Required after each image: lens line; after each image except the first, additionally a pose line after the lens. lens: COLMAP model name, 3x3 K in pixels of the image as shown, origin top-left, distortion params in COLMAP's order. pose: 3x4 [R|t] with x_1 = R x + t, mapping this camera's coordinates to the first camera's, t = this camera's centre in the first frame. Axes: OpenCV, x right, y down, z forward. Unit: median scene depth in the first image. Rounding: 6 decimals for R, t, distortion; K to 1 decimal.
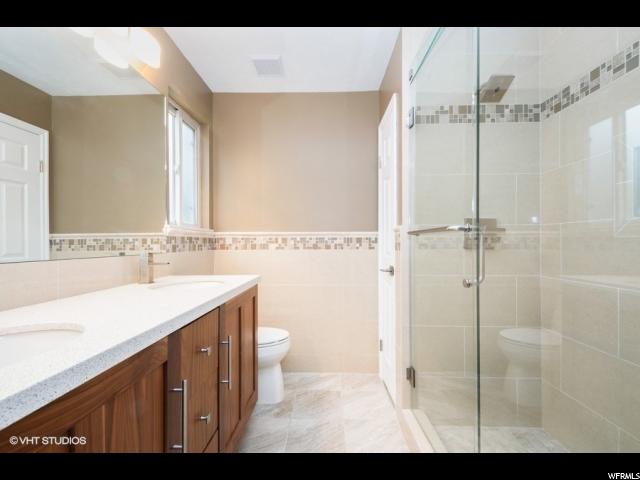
lens RADIAL K [[279.4, 0, 321.5], [0, 279.4, 242.5], [0, 0, 1]] dist [0.004447, -0.001320]
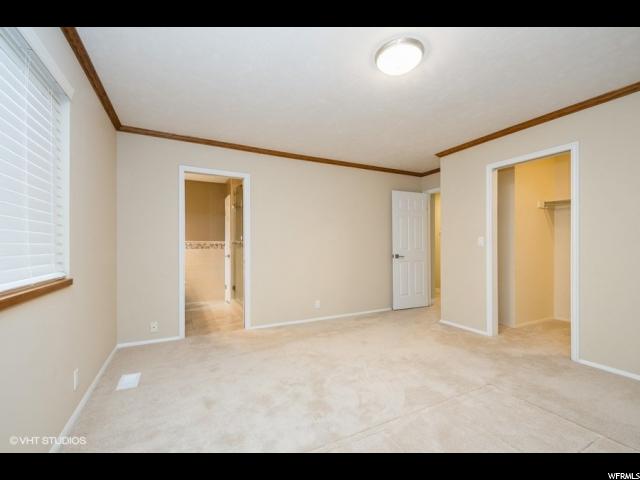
lens RADIAL K [[279.4, 0, 319.3], [0, 279.4, 242.9], [0, 0, 1]] dist [0.004447, -0.001320]
pose [[0.870145, 0.006641, 0.492750, -0.278230], [-0.005241, 0.999977, -0.004223, -0.019691], [-0.492767, 0.001092, 0.870160, -1.505615]]
